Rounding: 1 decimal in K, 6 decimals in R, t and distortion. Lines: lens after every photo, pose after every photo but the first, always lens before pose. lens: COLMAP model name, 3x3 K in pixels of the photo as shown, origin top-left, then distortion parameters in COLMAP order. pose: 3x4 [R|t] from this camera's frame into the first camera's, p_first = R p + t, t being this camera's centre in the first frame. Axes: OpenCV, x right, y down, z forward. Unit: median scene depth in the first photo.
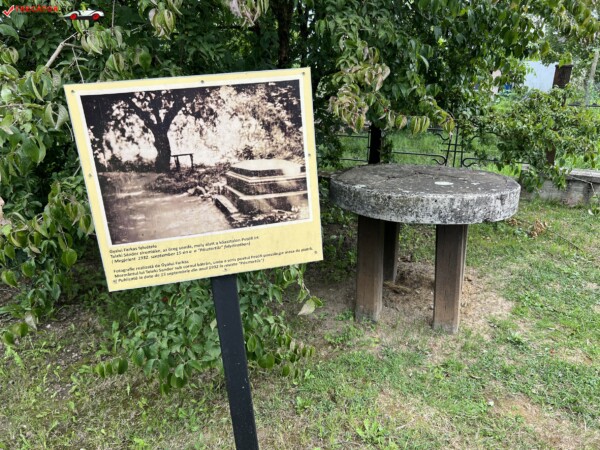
lens RADIAL K [[437.3, 0, 300.0], [0, 437.3, 225.8], [0, 0, 1]] dist [-0.008400, 0.000712]
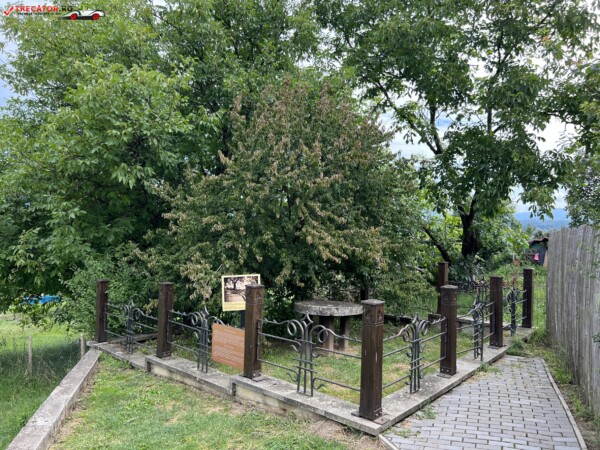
lens RADIAL K [[437.3, 0, 300.4], [0, 437.3, 224.9], [0, 0, 1]] dist [-0.008400, 0.000712]
pose [[0.963598, 0.008313, -0.267227, 2.172089], [-0.102803, 0.934192, -0.341639, 1.004406], [0.246801, 0.356675, 0.901039, -4.533764]]
